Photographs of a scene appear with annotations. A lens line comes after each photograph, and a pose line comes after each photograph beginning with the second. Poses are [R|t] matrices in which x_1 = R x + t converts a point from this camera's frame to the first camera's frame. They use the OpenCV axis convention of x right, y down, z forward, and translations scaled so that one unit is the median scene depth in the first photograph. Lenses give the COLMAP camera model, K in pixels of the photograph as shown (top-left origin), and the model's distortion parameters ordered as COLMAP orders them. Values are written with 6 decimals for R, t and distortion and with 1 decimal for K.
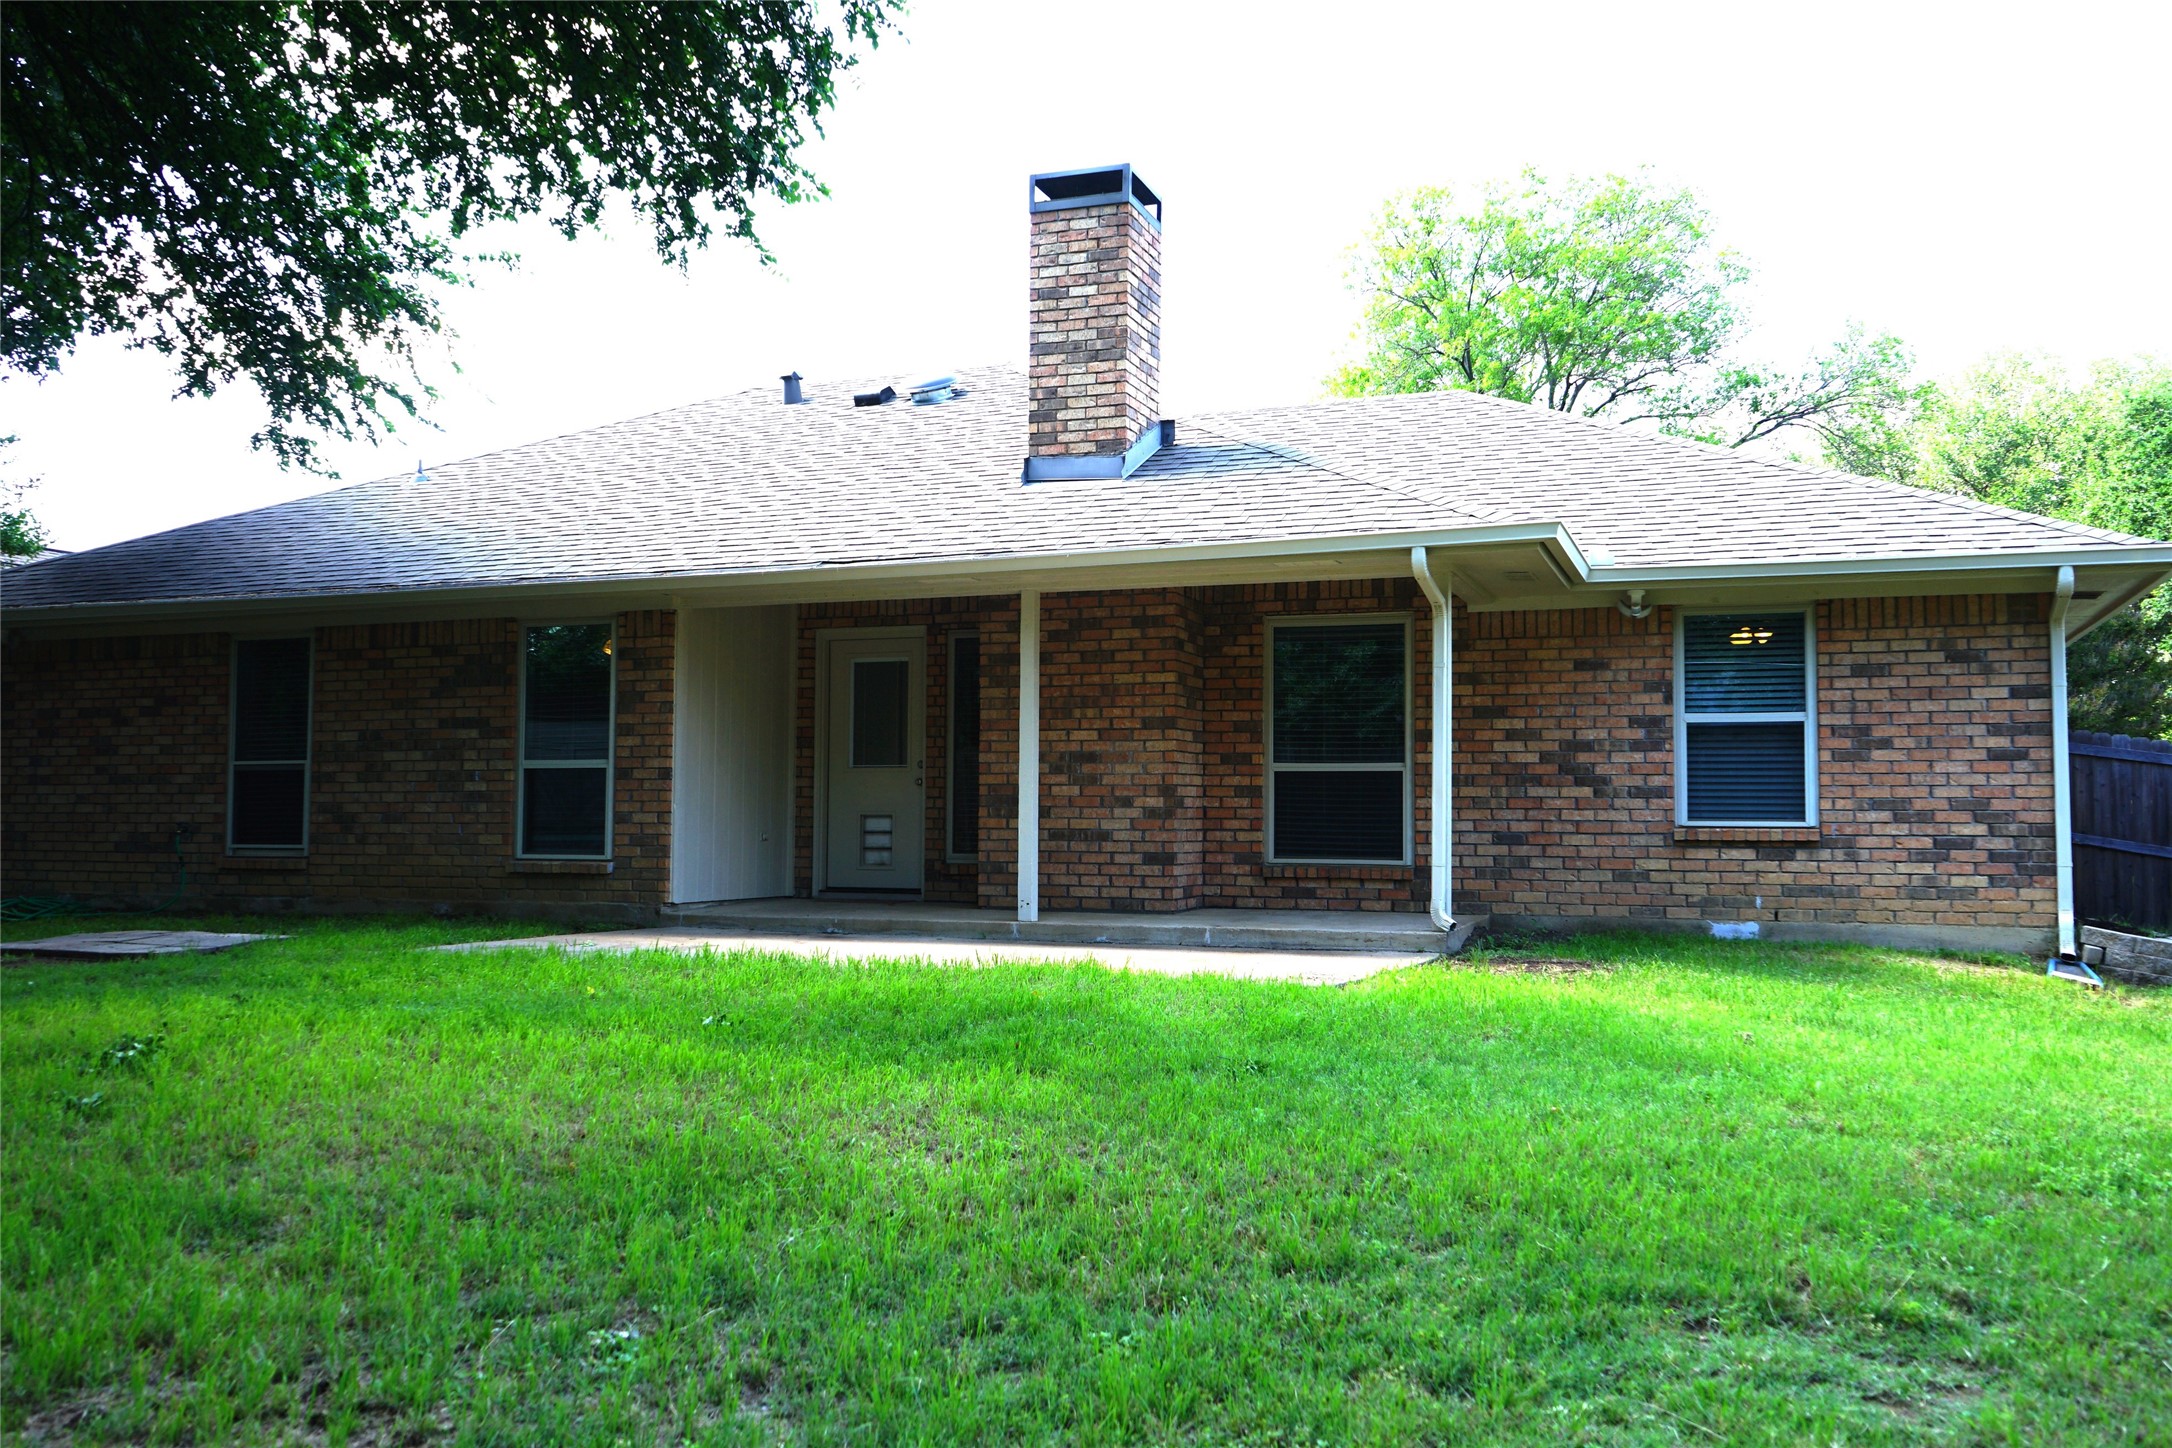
lens RADIAL K [[1790.3, 0, 1091.5], [0, 1790.3, 711.6], [0, 0, 1]] dist [-0.005952, 0.005593]
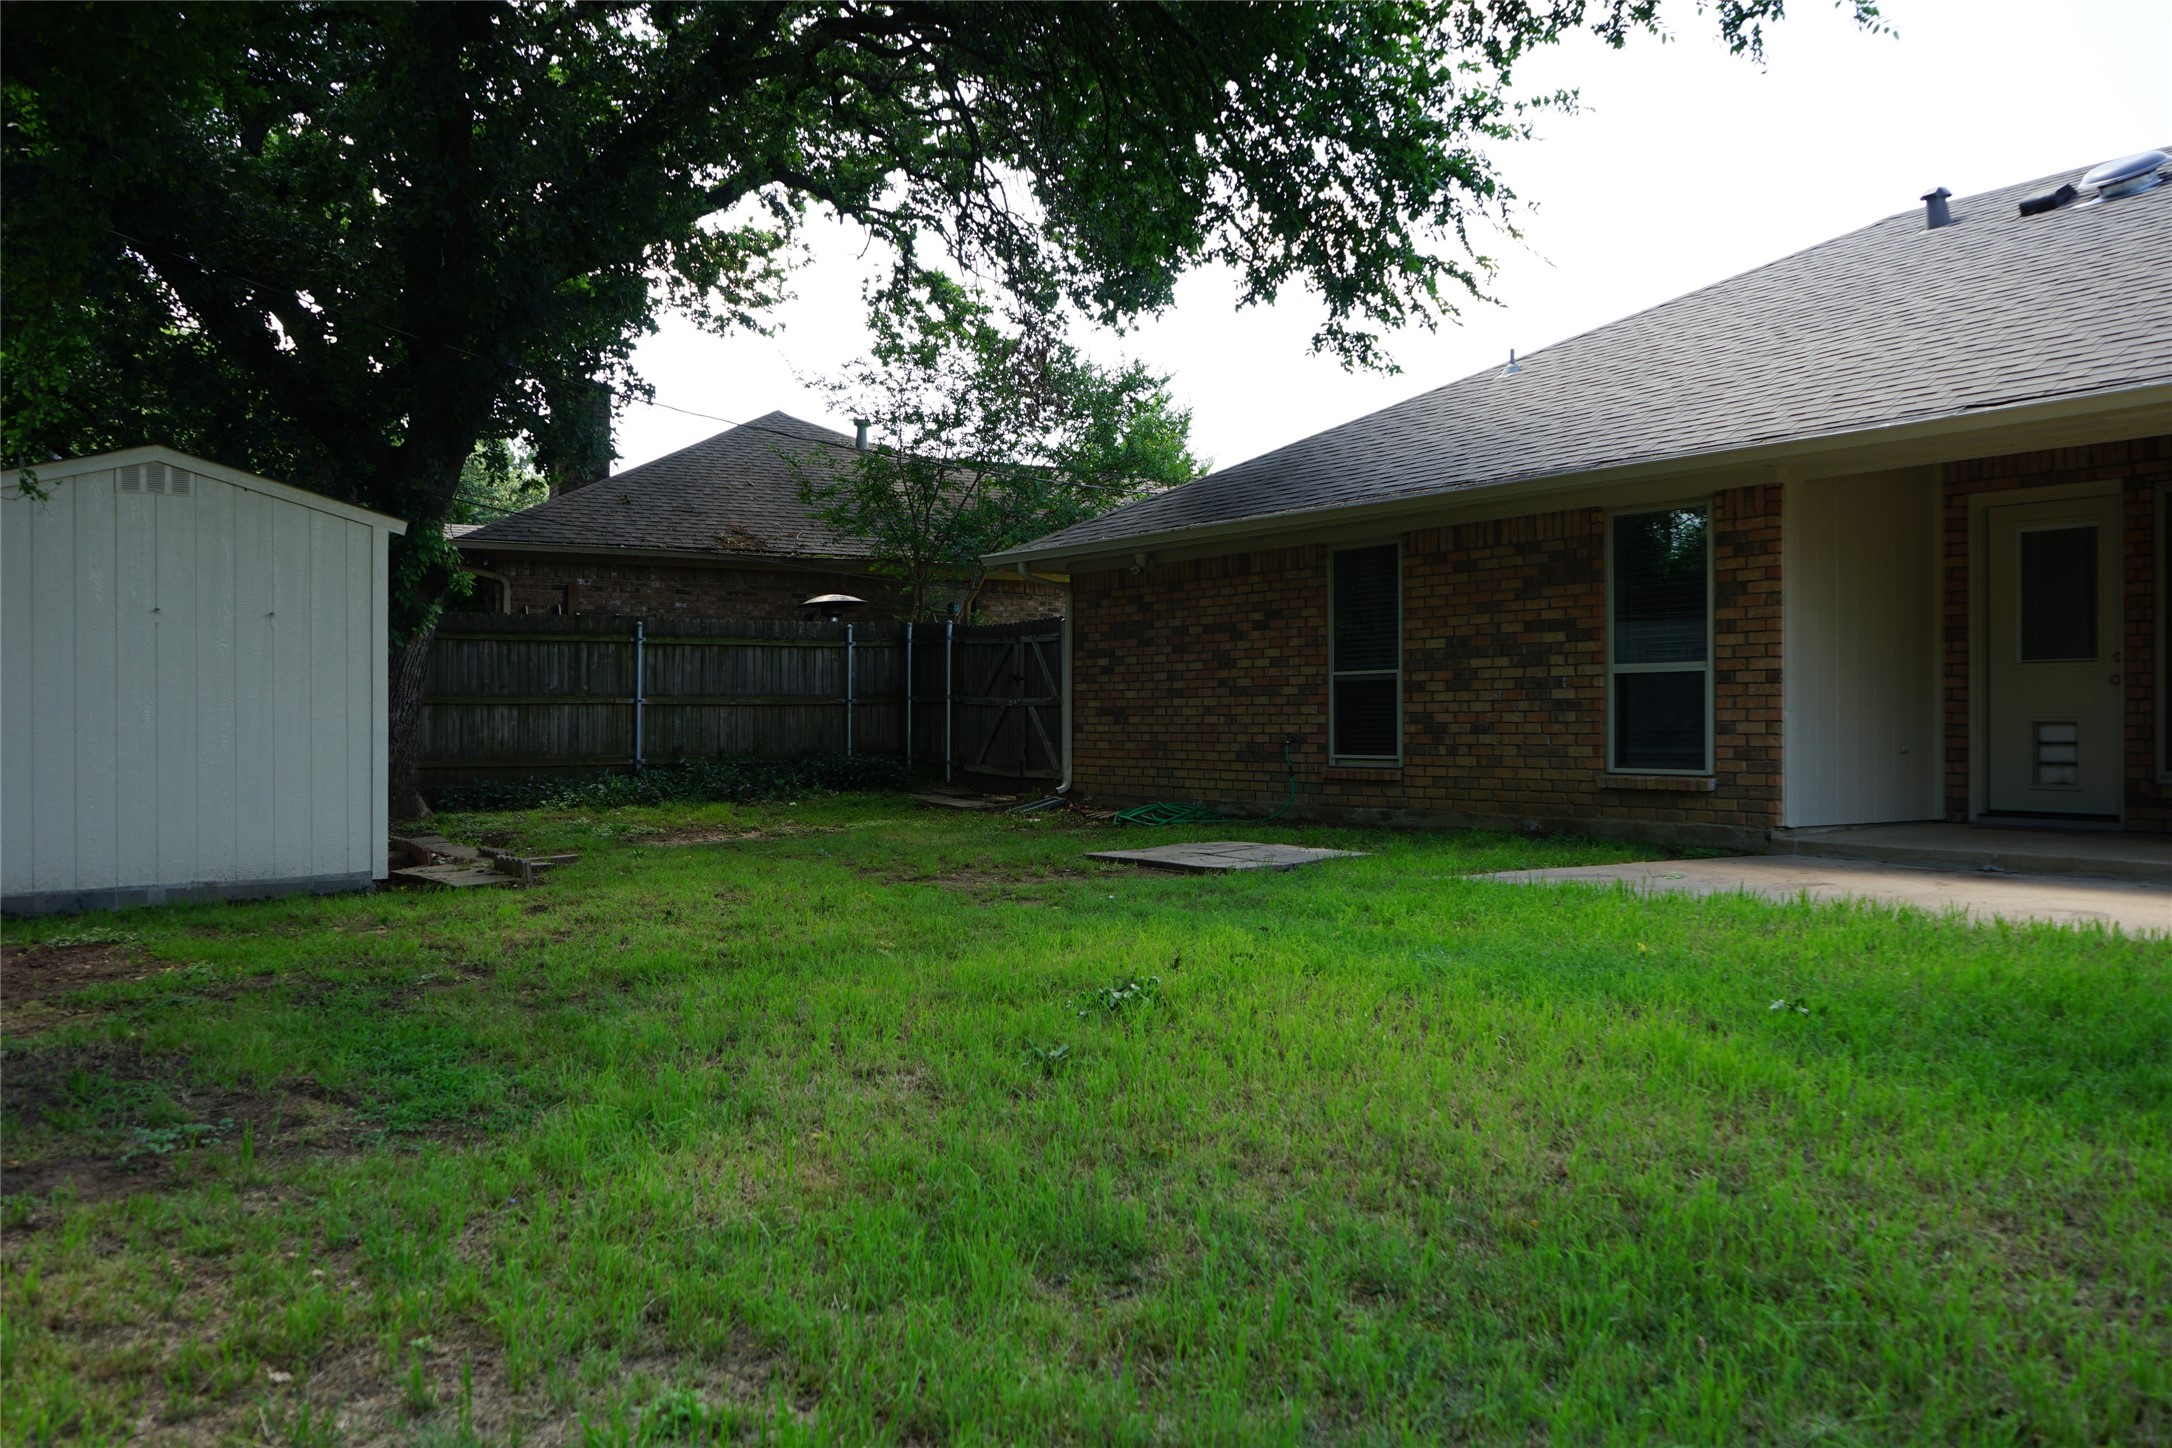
lens RADIAL K [[1790.3, 0, 1091.5], [0, 1790.3, 711.6], [0, 0, 1]] dist [-0.005952, 0.005593]
pose [[0.810484, -0.008394, -0.585700, -0.001842], [0.041603, 0.998197, 0.043265, 0.001320], [0.584281, -0.059432, 0.809372, 0.160396]]
